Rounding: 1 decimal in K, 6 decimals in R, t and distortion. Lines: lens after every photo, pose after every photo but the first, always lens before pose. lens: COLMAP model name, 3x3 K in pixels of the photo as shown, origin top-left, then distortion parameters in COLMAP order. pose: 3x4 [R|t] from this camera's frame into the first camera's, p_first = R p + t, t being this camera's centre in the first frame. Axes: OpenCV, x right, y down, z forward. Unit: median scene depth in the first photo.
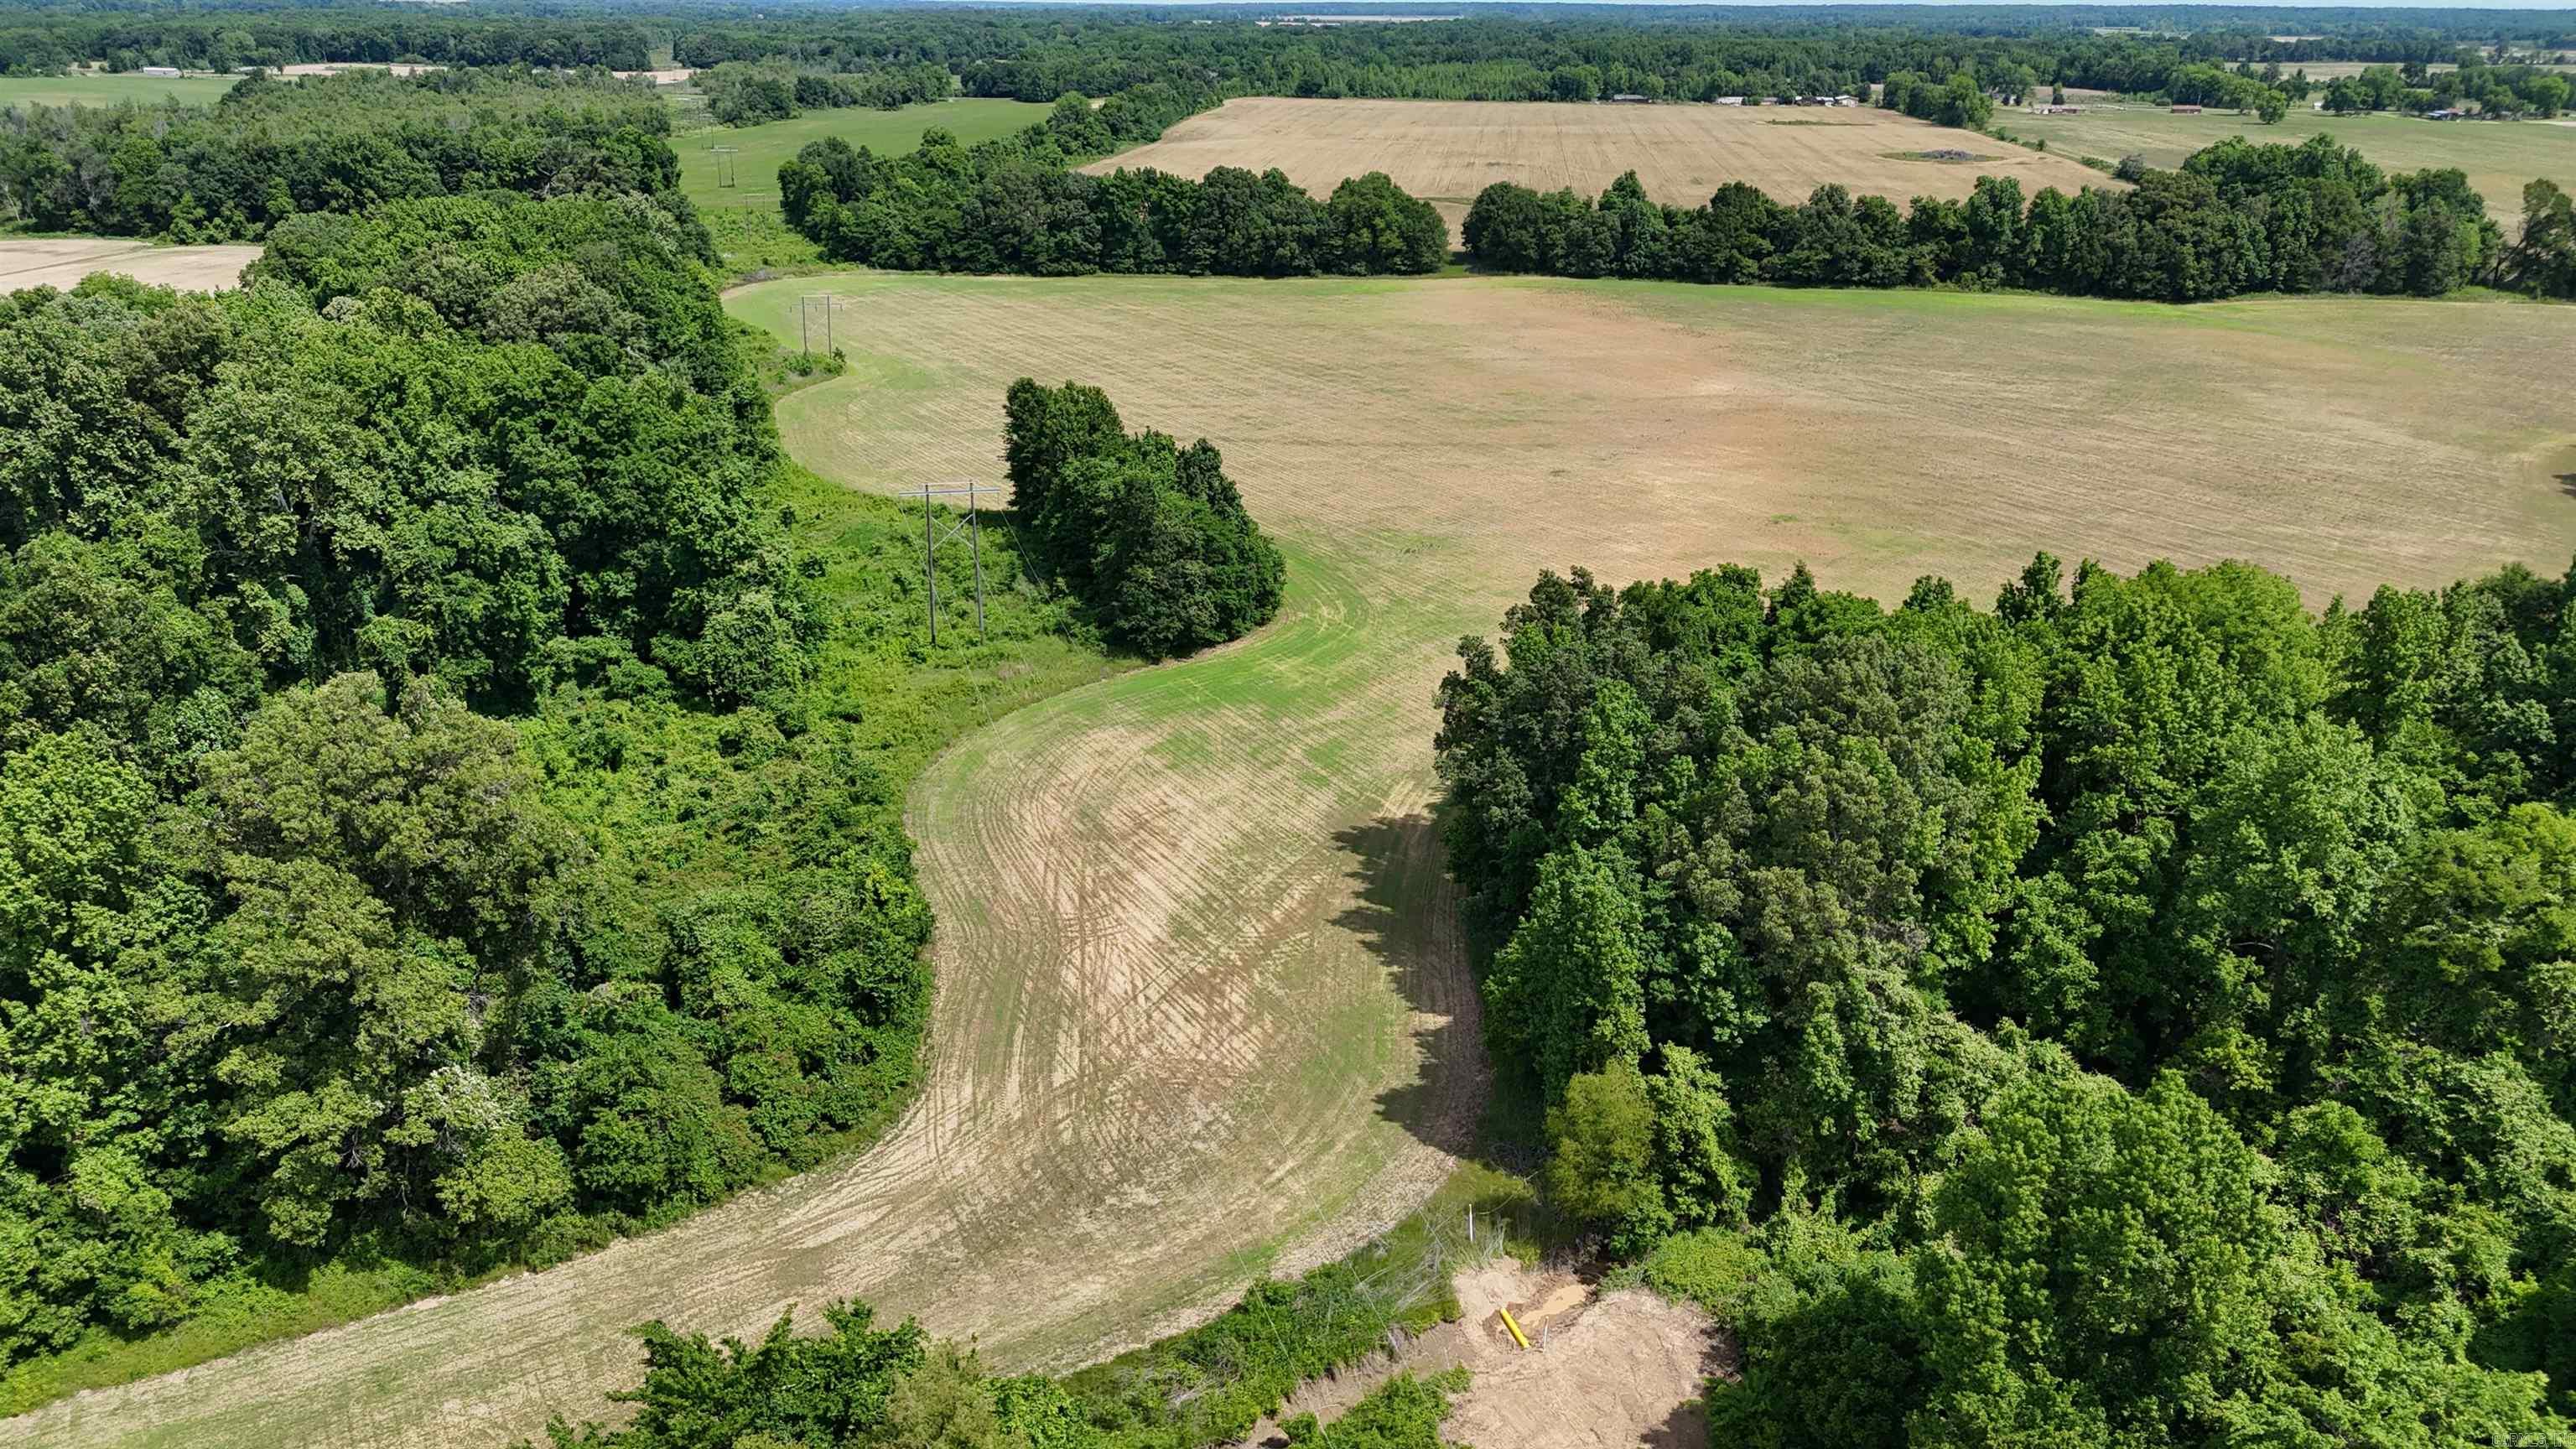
lens RADIAL K [[1613.6, 0, 1291.2], [0, 1613.6, 731.4], [0, 0, 1]] dist [0.007578, -0.003806]
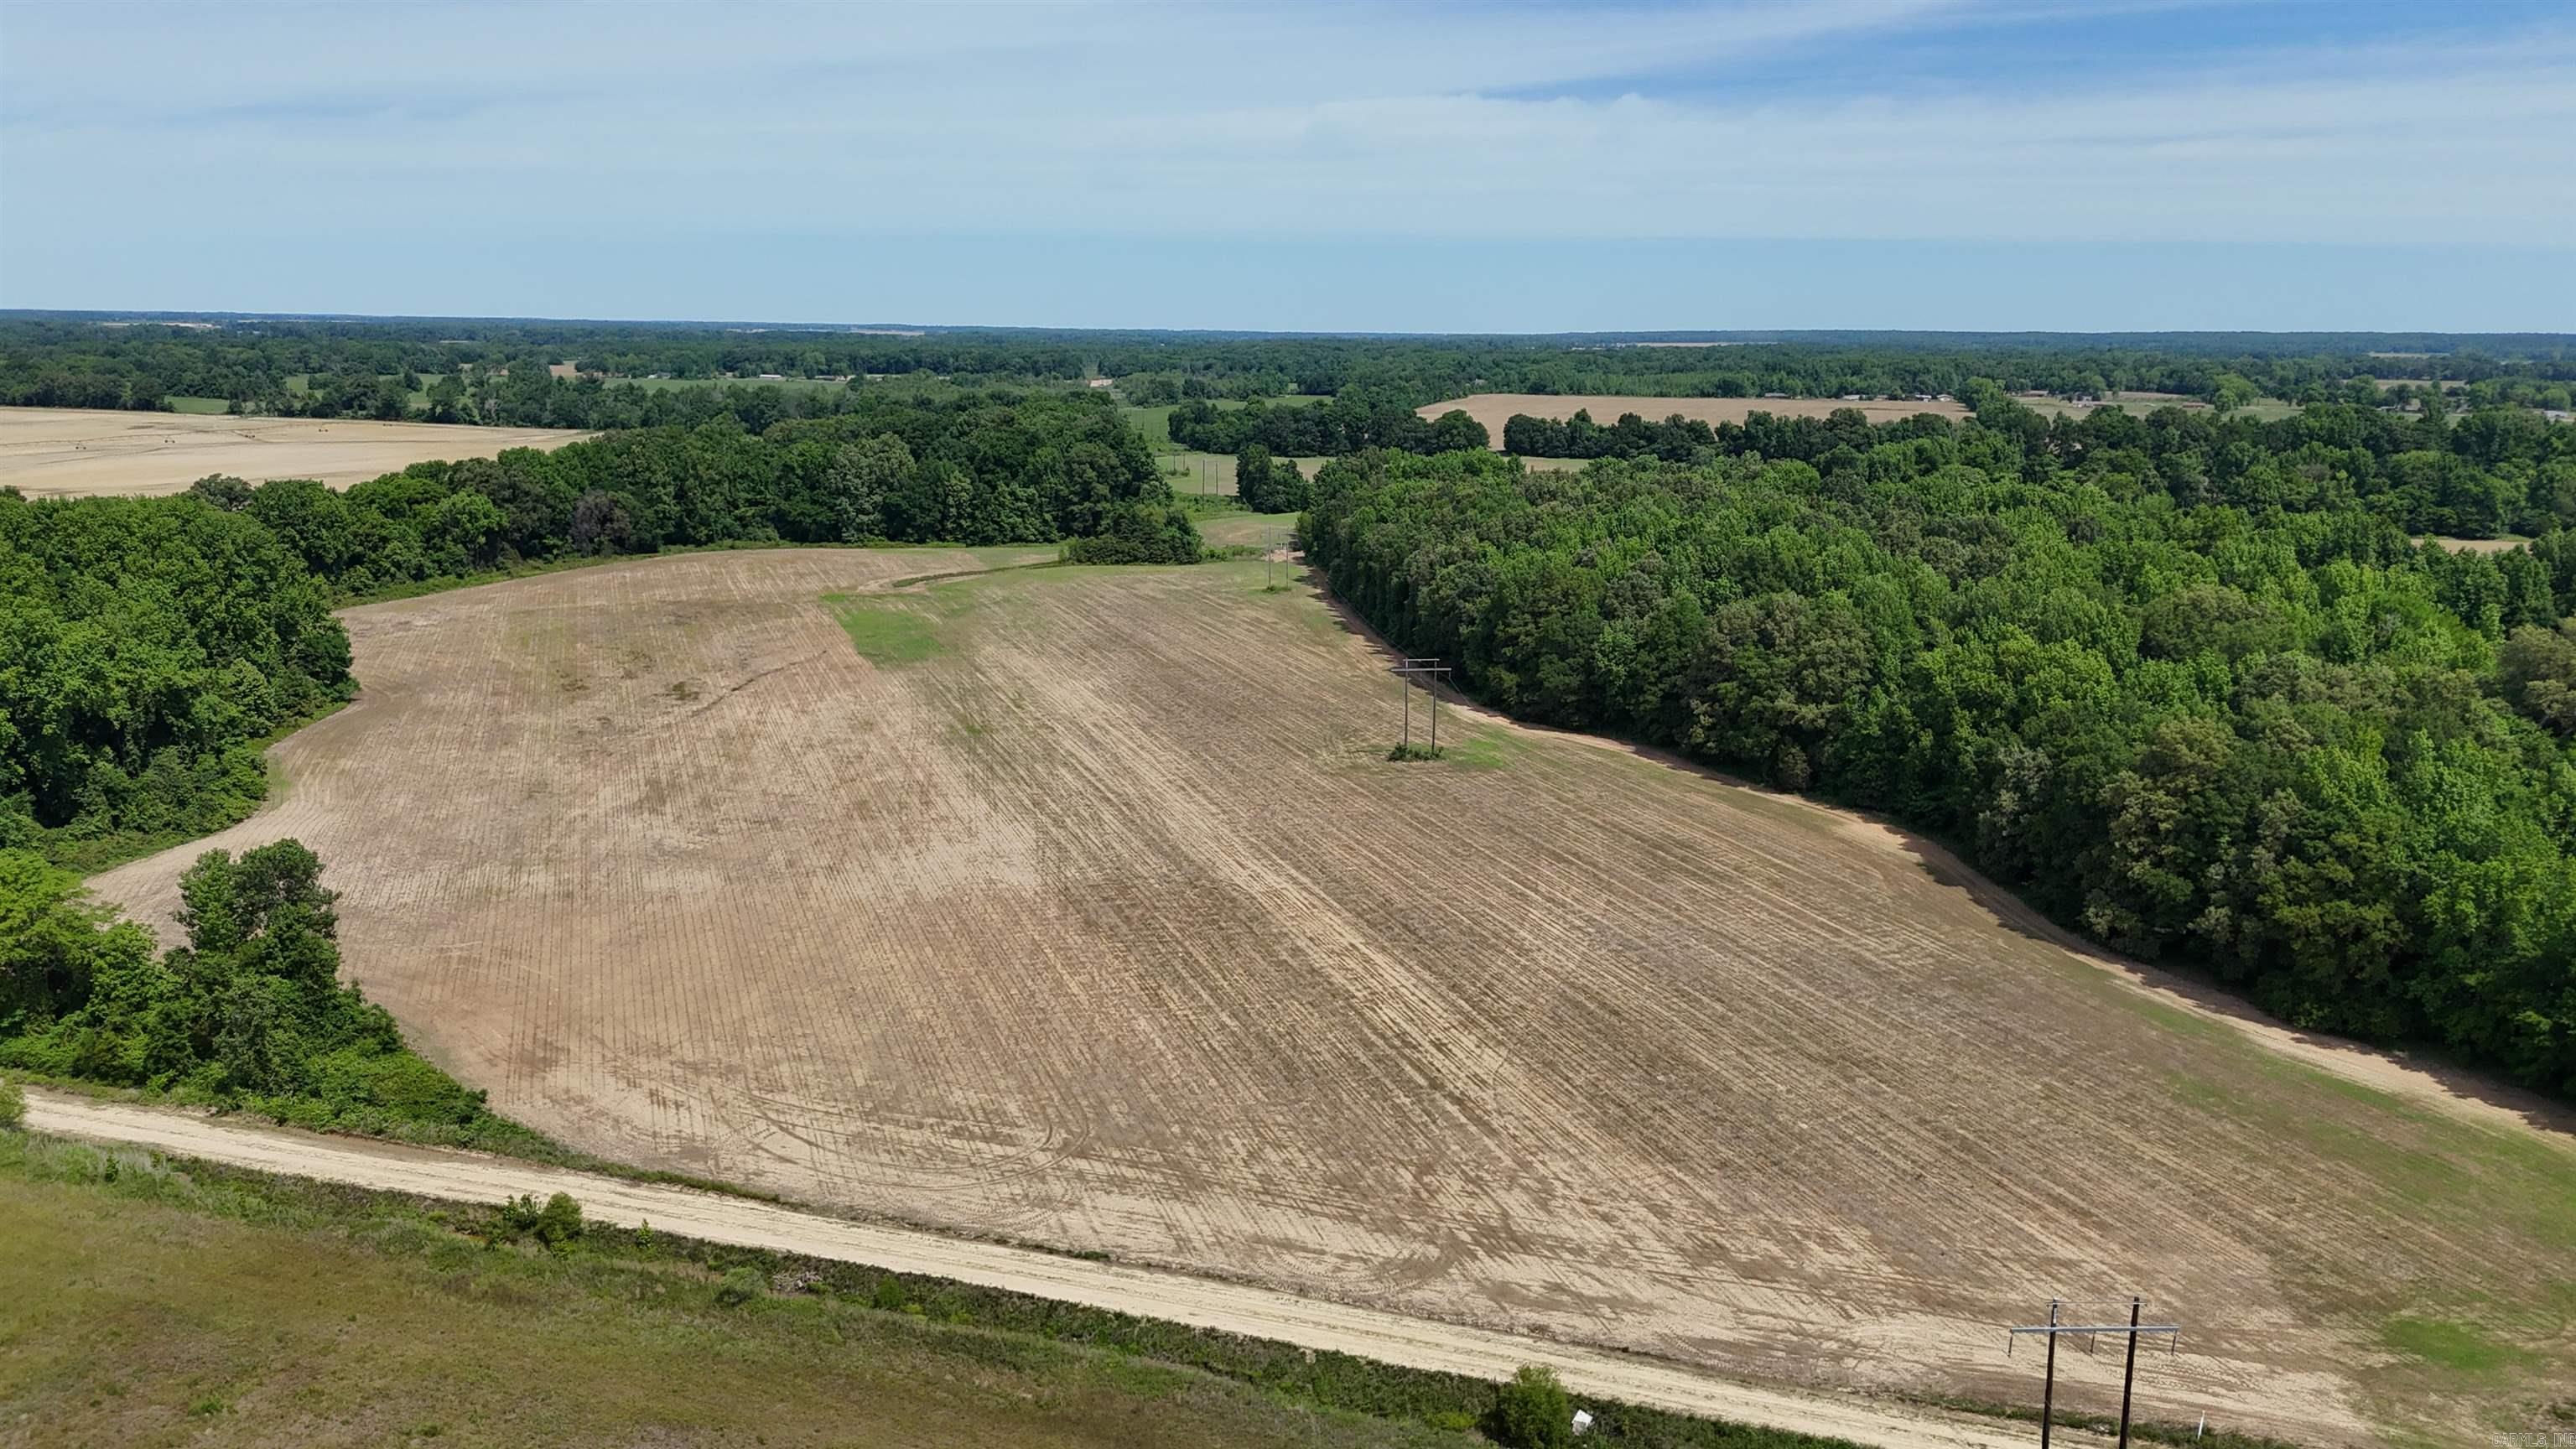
lens RADIAL K [[1613.6, 0, 1285.6], [0, 1613.6, 721.4], [0, 0, 1]] dist [0.007578, -0.003806]
pose [[0.976686, 0.048069, -0.209223, 0.277109], [-0.086229, 0.980373, -0.177292, 0.398256], [0.196595, 0.191200, 0.961662, -0.873487]]
